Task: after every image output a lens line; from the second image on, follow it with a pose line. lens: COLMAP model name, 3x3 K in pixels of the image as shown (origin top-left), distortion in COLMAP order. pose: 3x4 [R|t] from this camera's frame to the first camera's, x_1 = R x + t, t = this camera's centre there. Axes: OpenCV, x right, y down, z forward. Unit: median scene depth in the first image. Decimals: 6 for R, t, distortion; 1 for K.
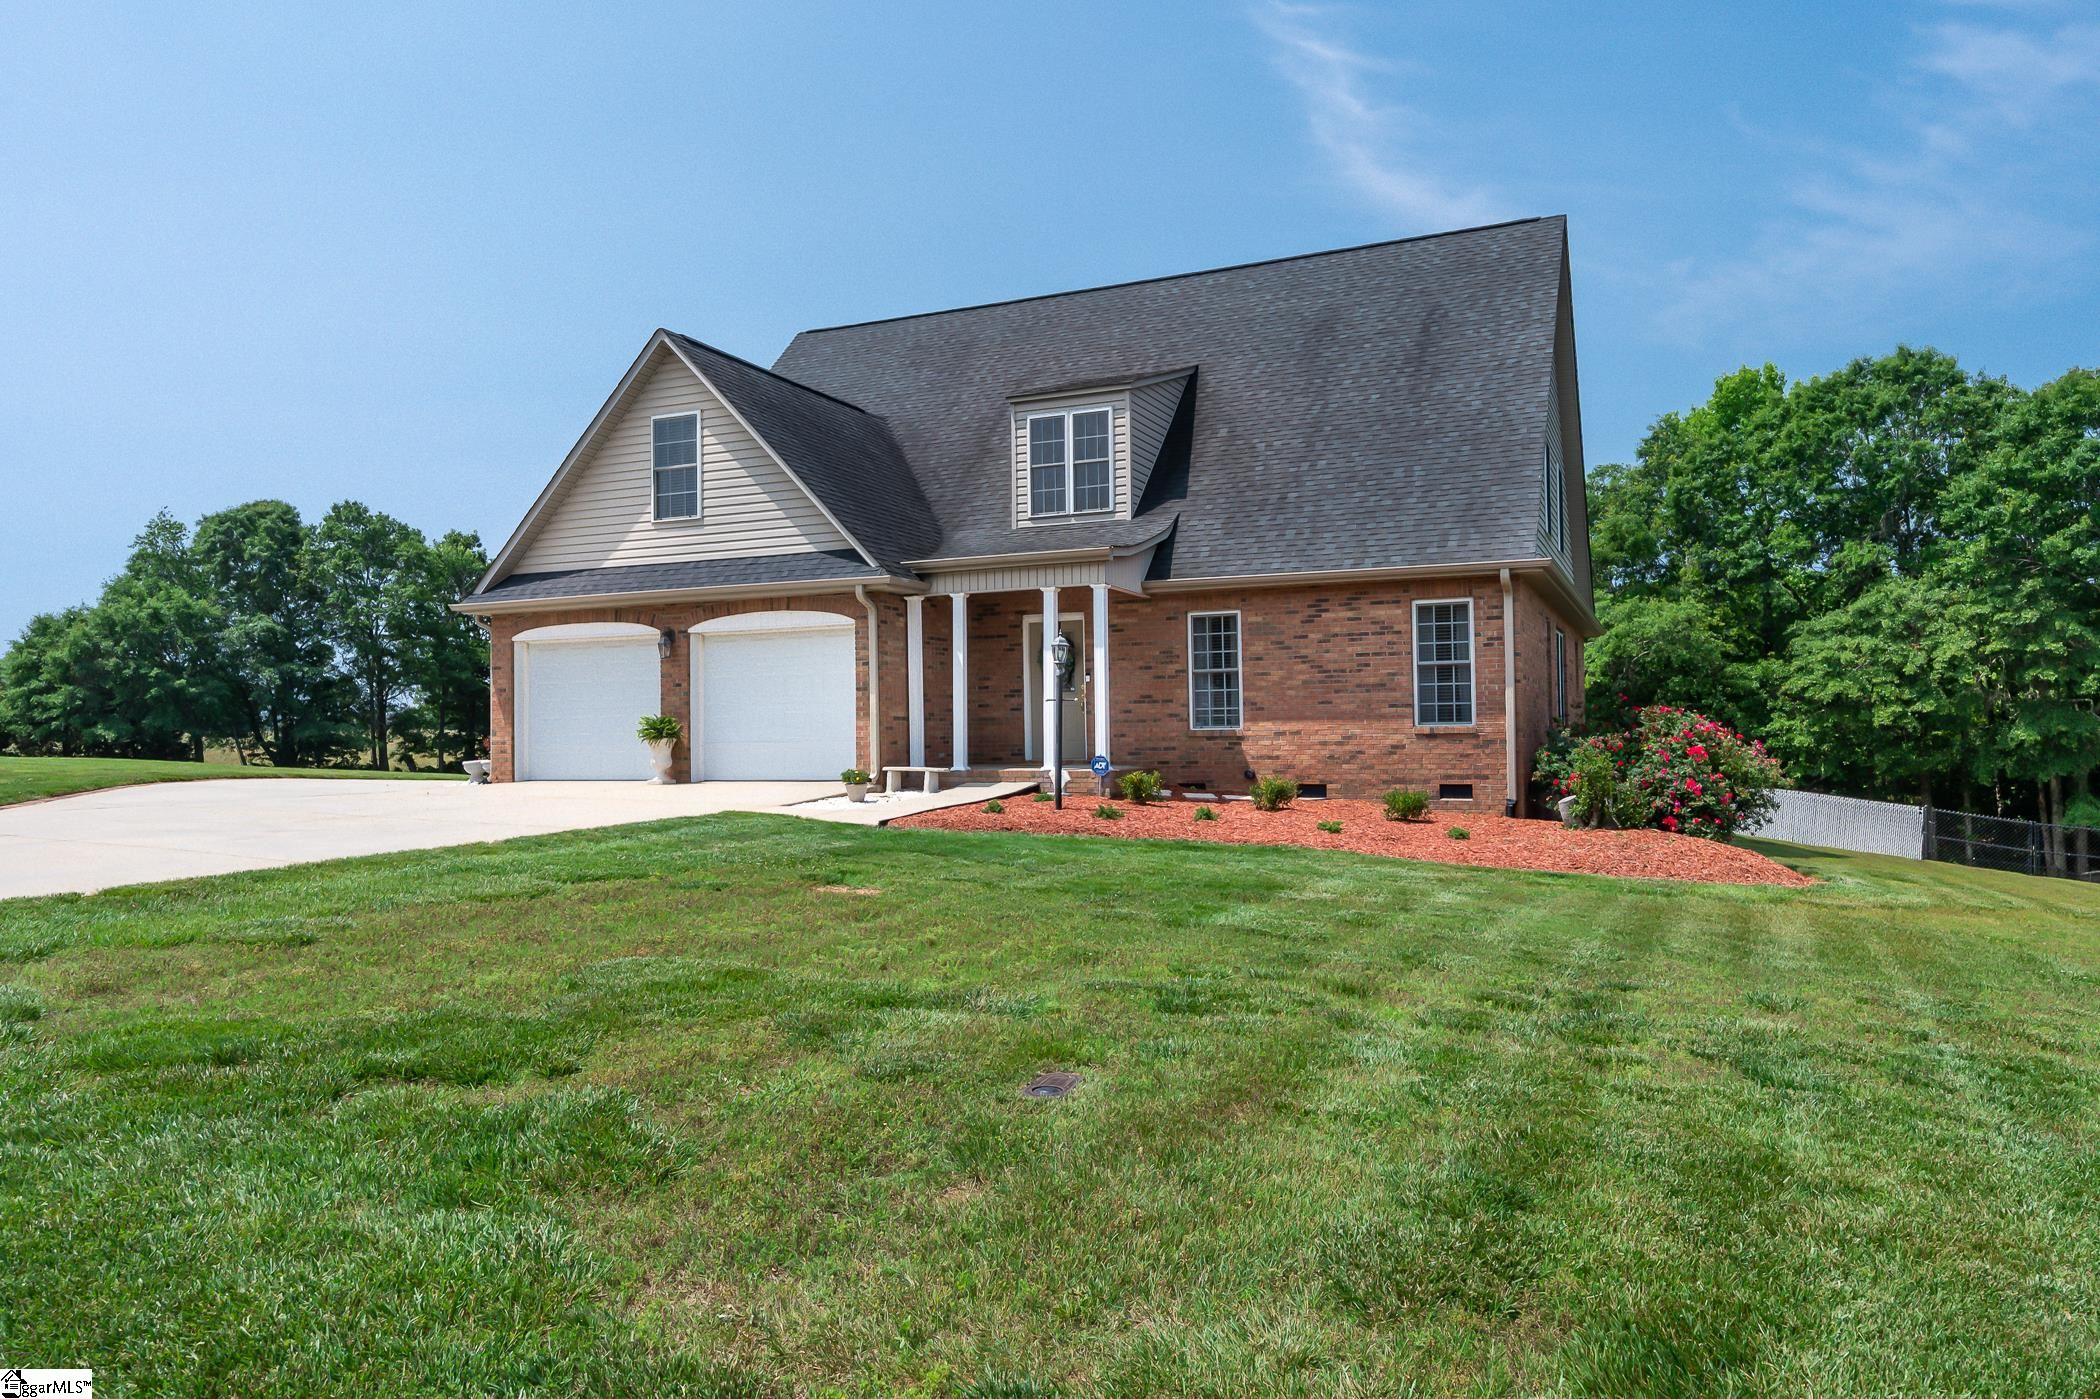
lens RADIAL K [[1405.1, 0, 1050.0], [0, 1405.1, 699.5], [0, 0, 1]] dist [0.007397, 0.001504]
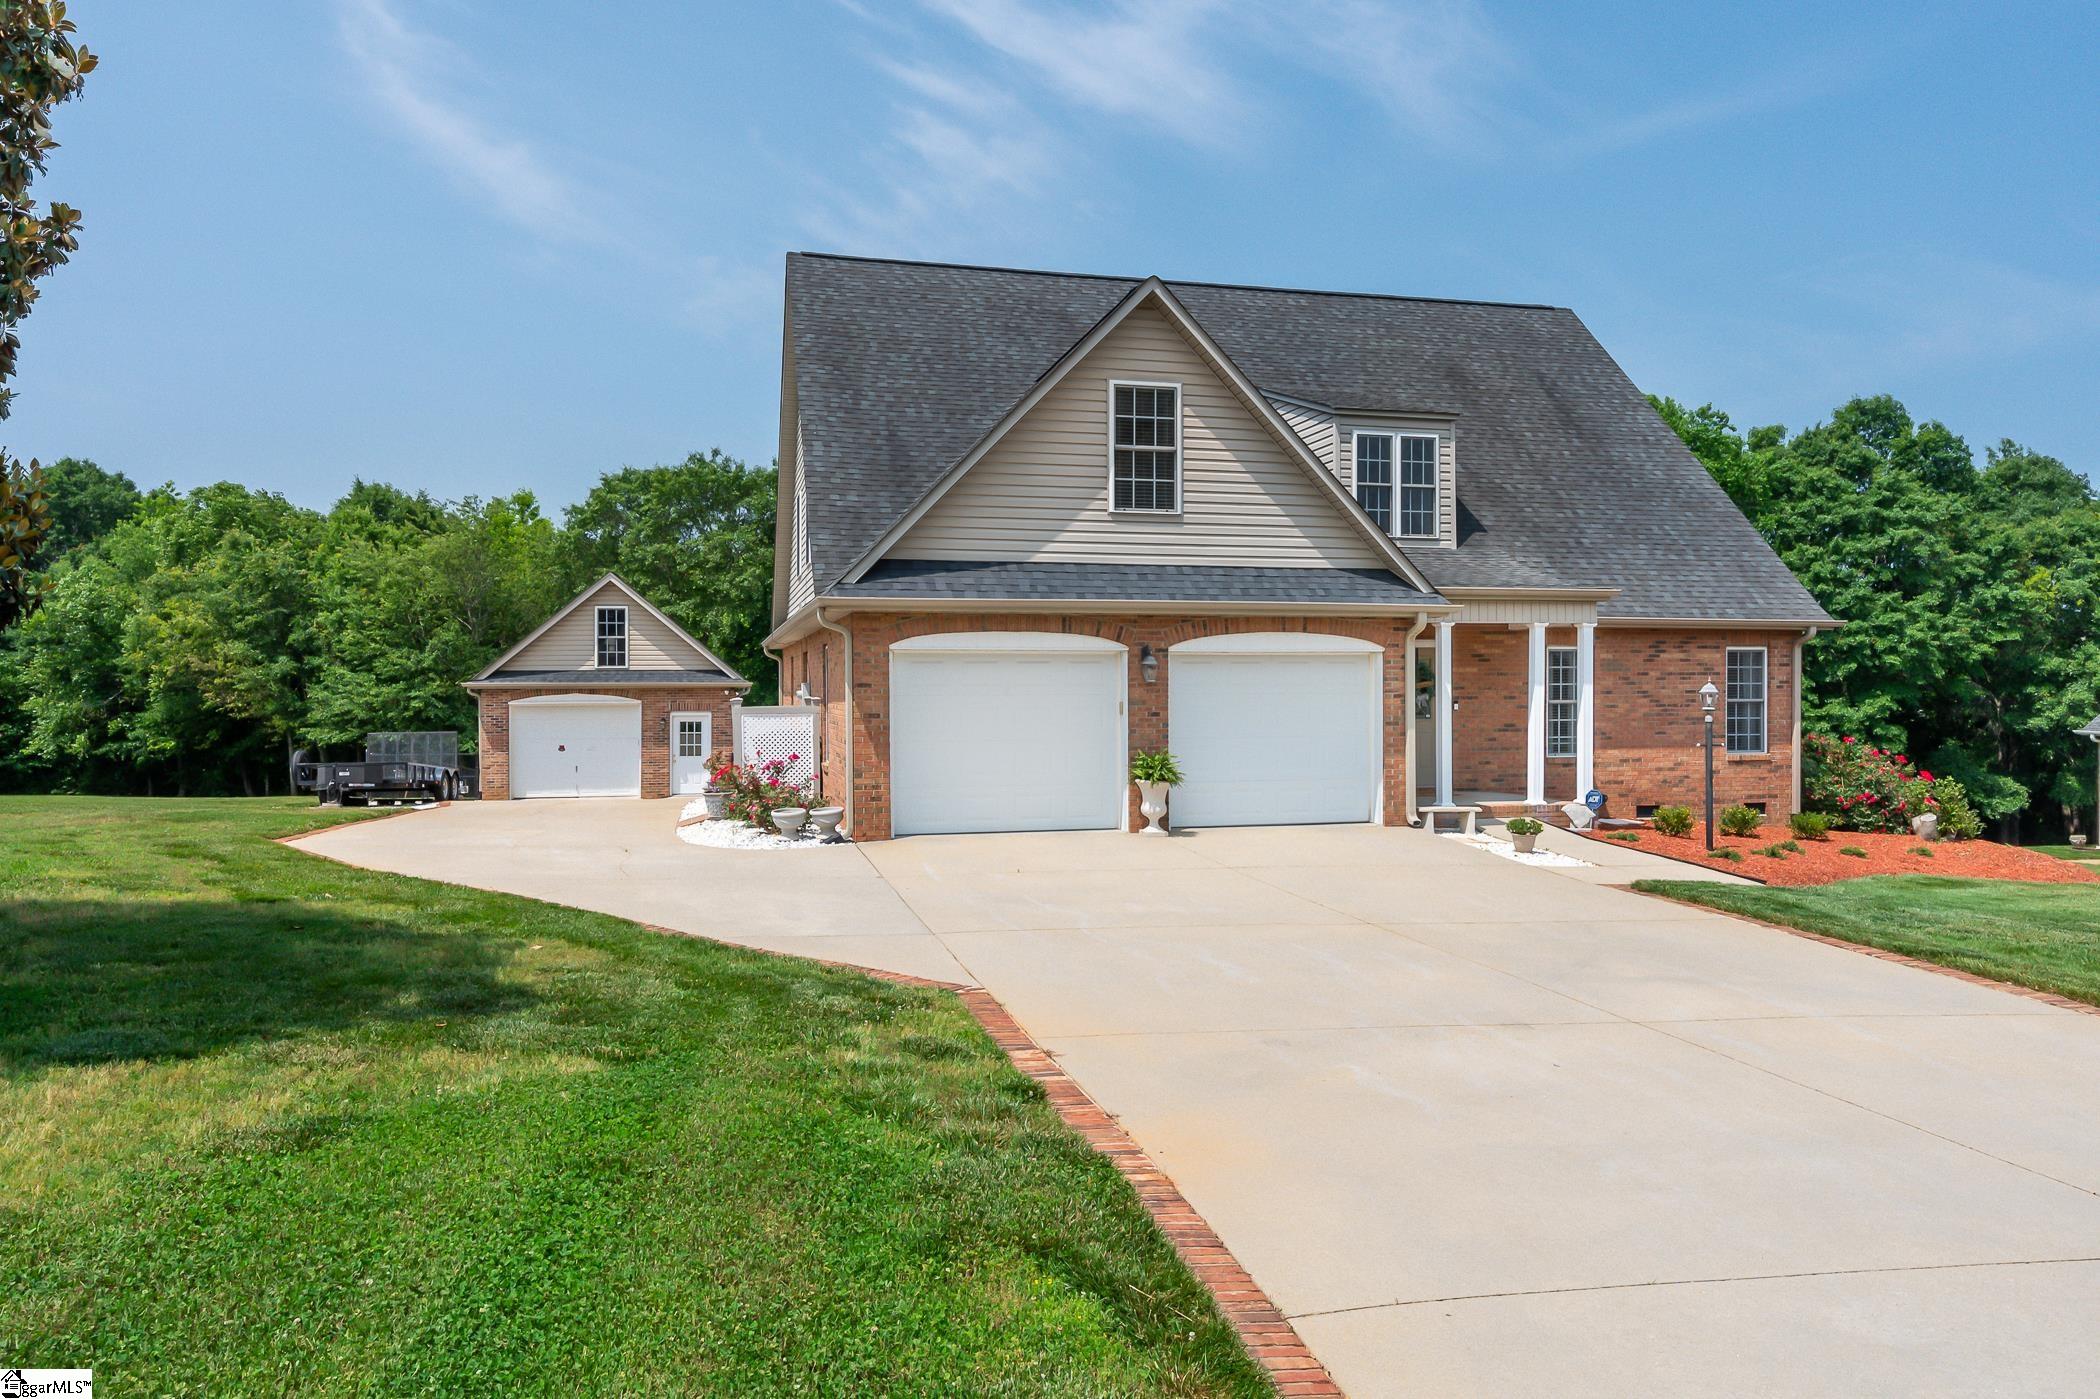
lens RADIAL K [[1358.3, 0, 1050.0], [0, 1358.3, 699.5], [0, 0, 1]] dist [-0.002710, -0.000167]
pose [[0.793468, 0.003706, 0.608601, -0.799287], [-0.025303, 0.999318, 0.026903, -0.038844], [-0.608086, -0.036747, 0.793020, 0.404196]]
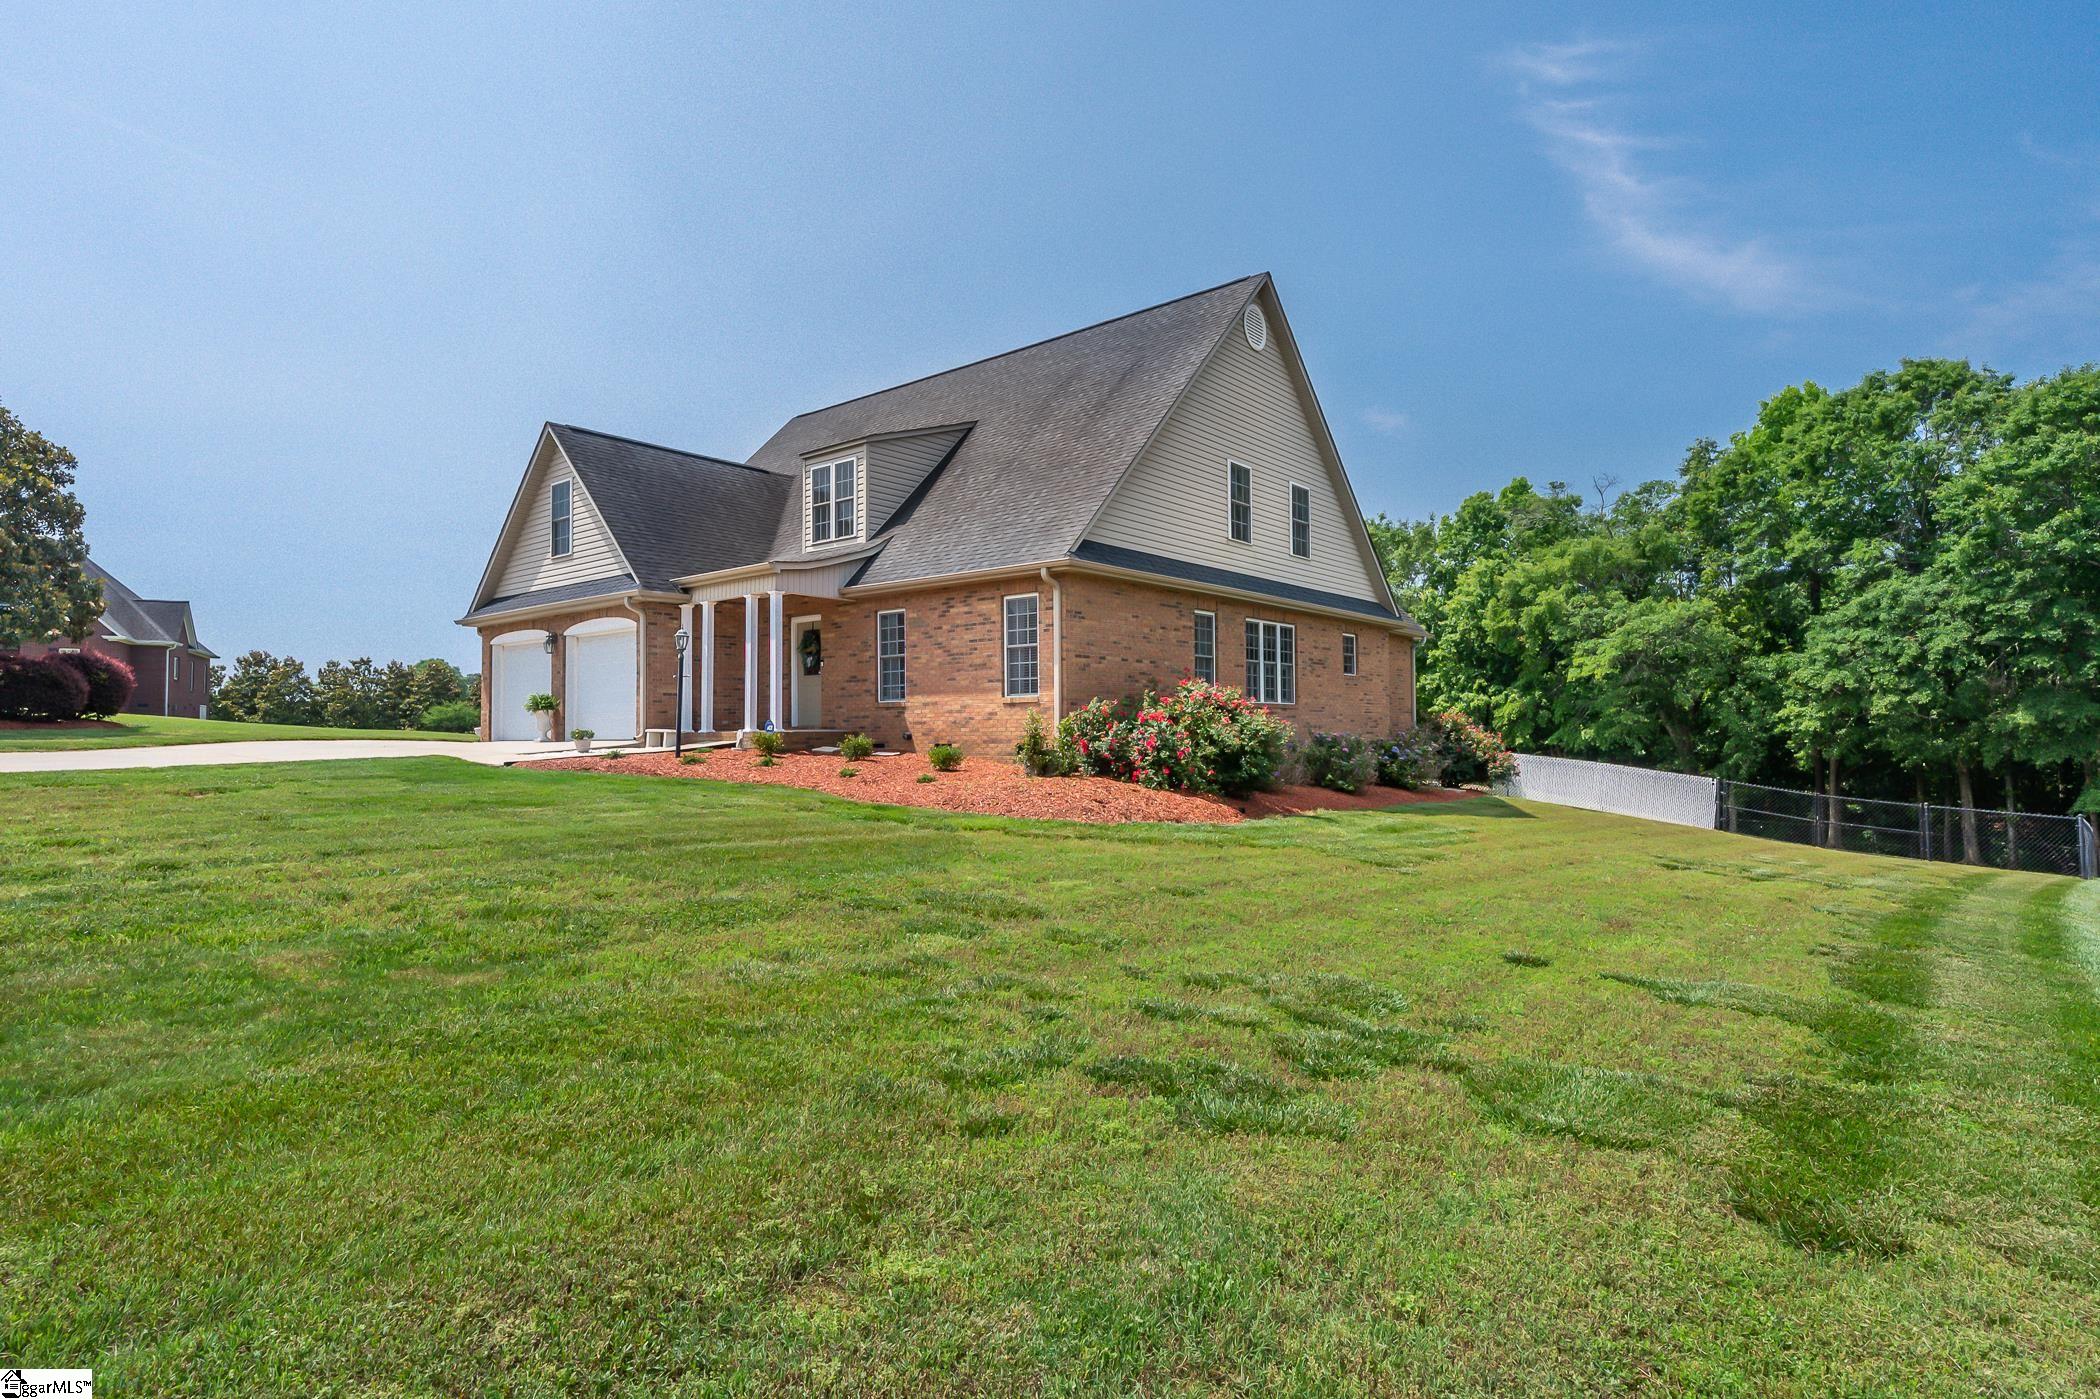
lens RADIAL K [[1110.7, 0, 1050.0], [0, 1110.7, 699.5], [0, 0, 1]] dist [-0.009919, -0.000100]
pose [[0.964656, -0.004233, -0.263479, 0.507755], [0.004067, 0.999991, -0.001174, 0.020347], [0.263481, 0.000061, 0.964664, 0.053012]]
